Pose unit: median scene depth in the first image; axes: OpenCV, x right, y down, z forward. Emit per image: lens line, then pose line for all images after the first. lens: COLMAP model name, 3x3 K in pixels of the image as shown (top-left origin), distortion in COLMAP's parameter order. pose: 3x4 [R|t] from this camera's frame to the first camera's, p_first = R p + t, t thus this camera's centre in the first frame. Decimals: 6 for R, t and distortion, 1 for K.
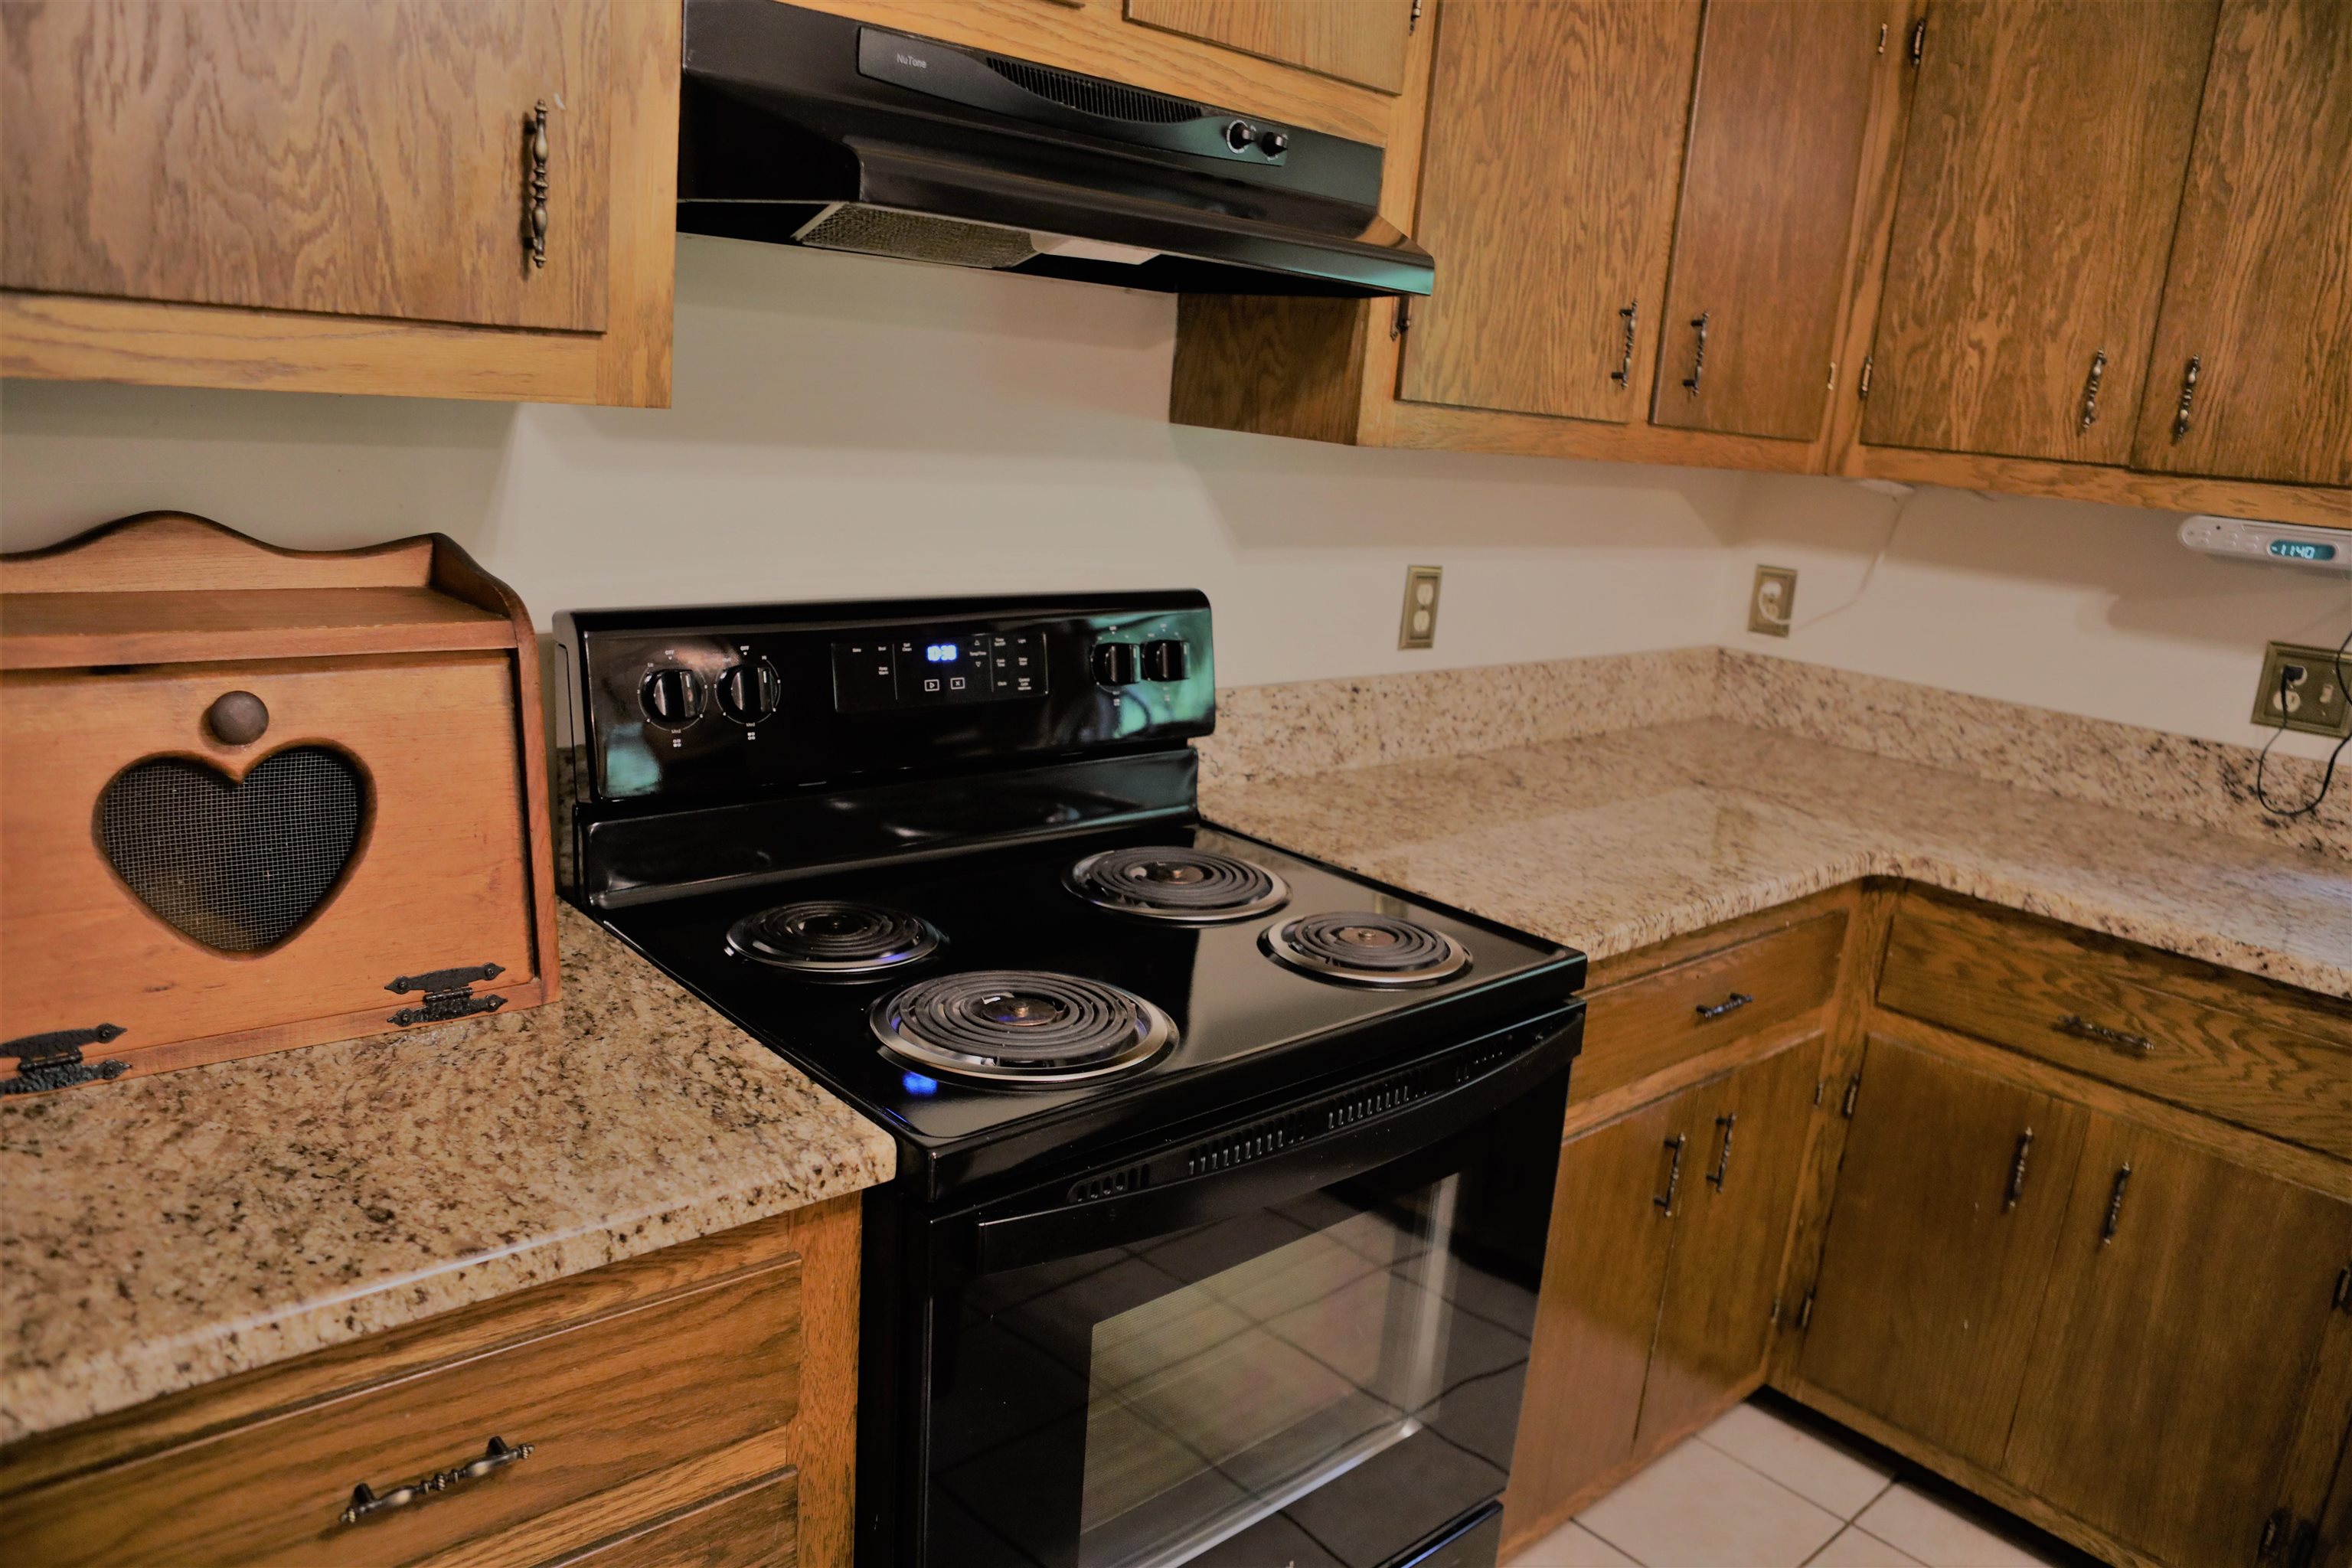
lens RADIAL K [[1603.1, 0, 1179.7], [0, 1603.1, 792.1], [0, 0, 1]] dist [-0.109364, 0.076688]
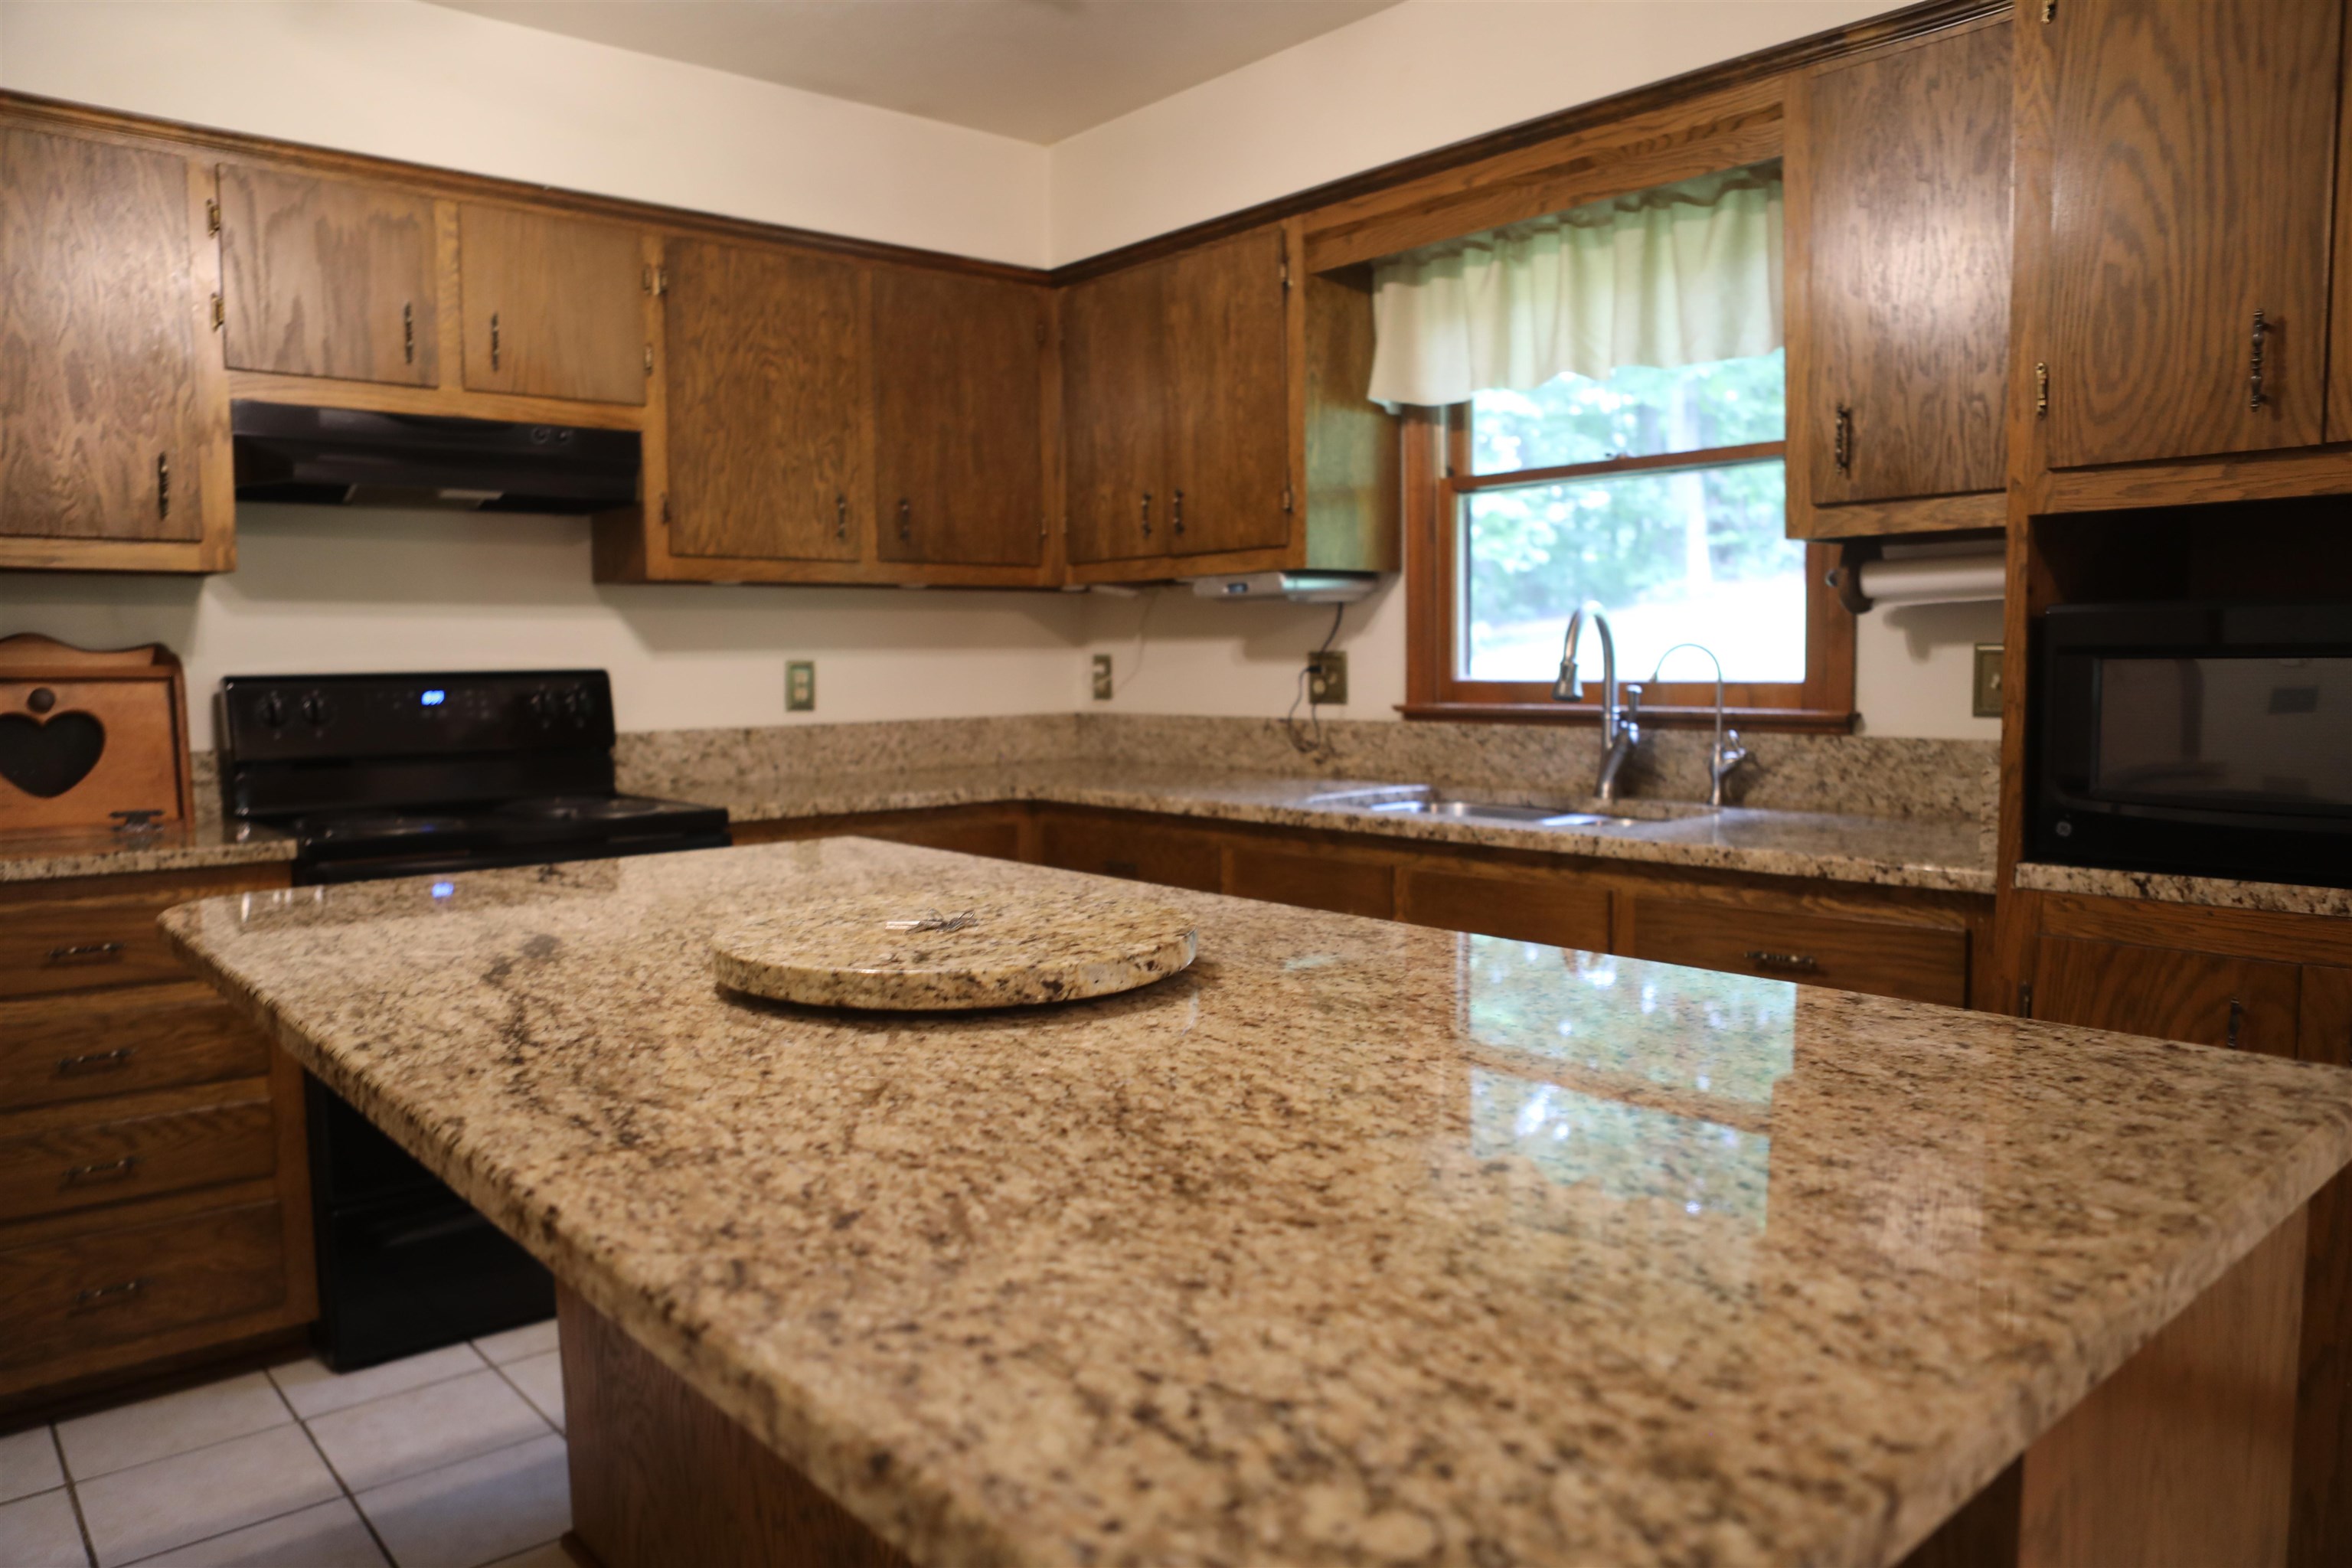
lens RADIAL K [[1603.1, 0, 1179.7], [0, 1603.1, 792.1], [0, 0, 1]] dist [-0.109364, 0.076688]
pose [[0.996077, -0.086843, -0.017008, 0.635108], [0.082982, 0.983399, -0.161372, 0.333513], [0.030740, 0.159328, 0.986747, -0.697837]]
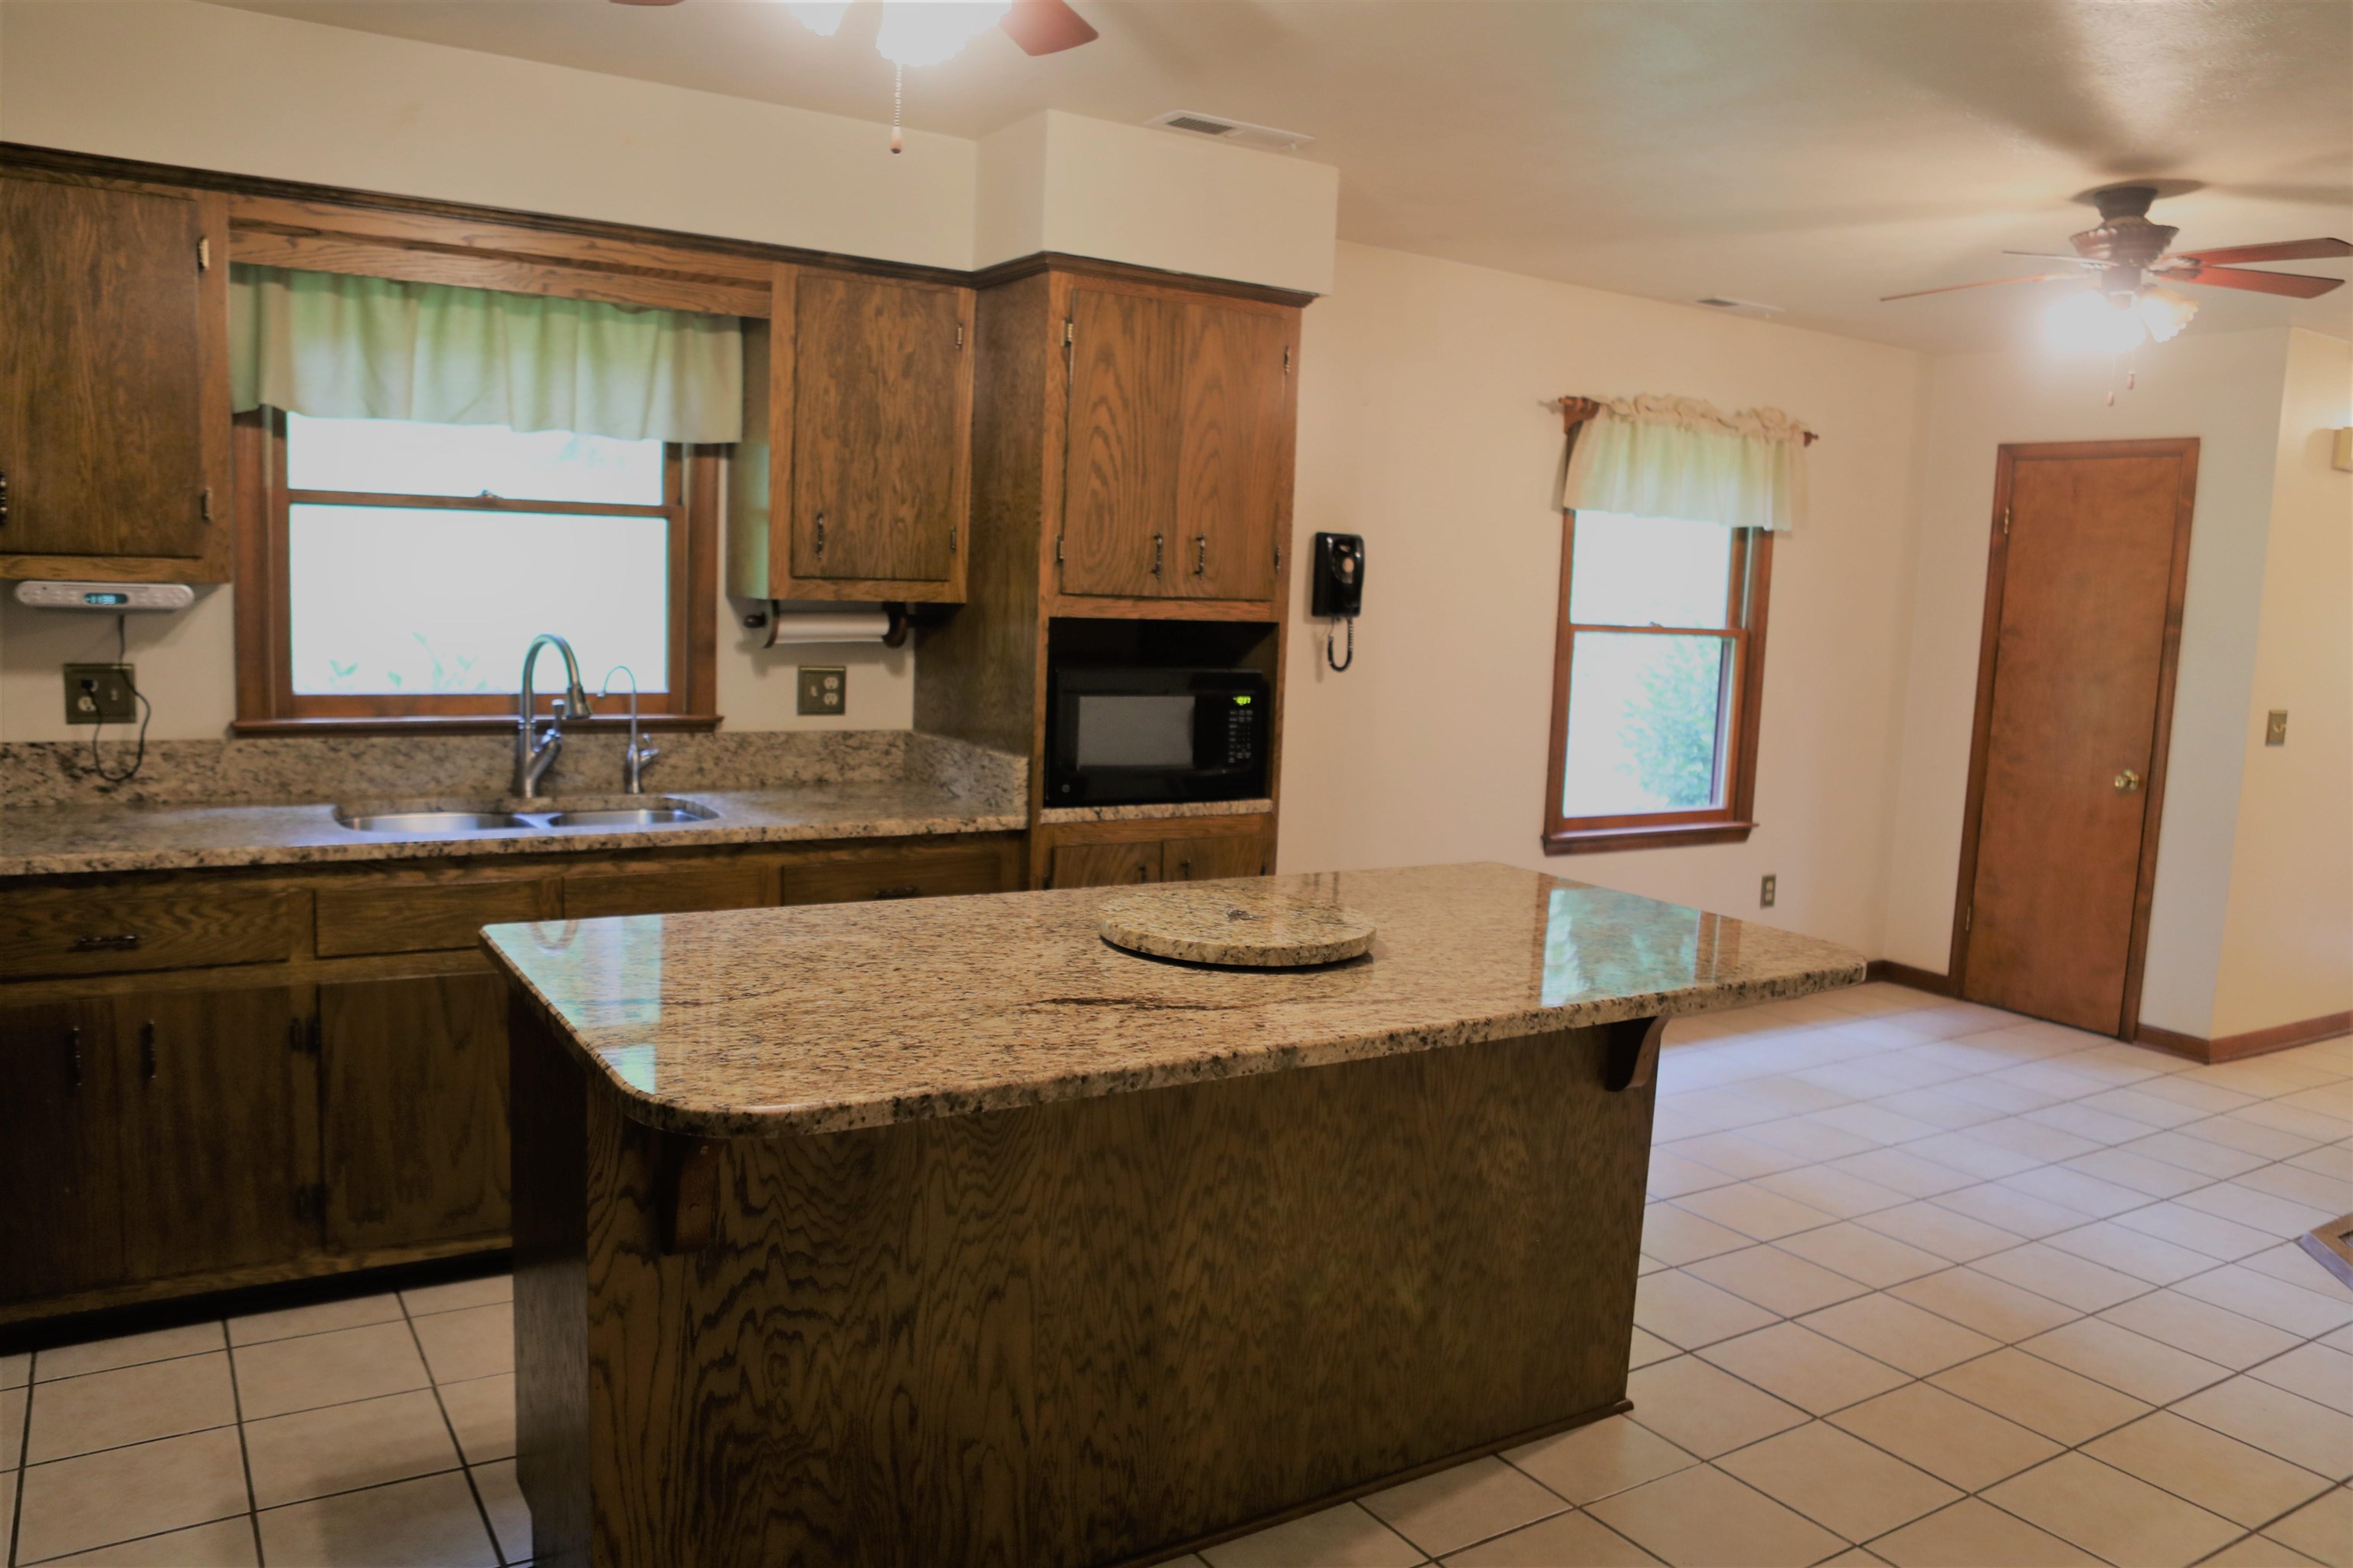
lens RADIAL K [[1693.2, 0, 1176.5], [0, 1693.2, 784.0], [0, 0, 1]] dist [-0.122739, 0.089527]
pose [[0.163186, -0.186837, 0.968743, -0.618859], [0.209157, 0.966138, 0.151101, -0.005756], [-0.964170, 0.177961, 0.196738, -0.252690]]
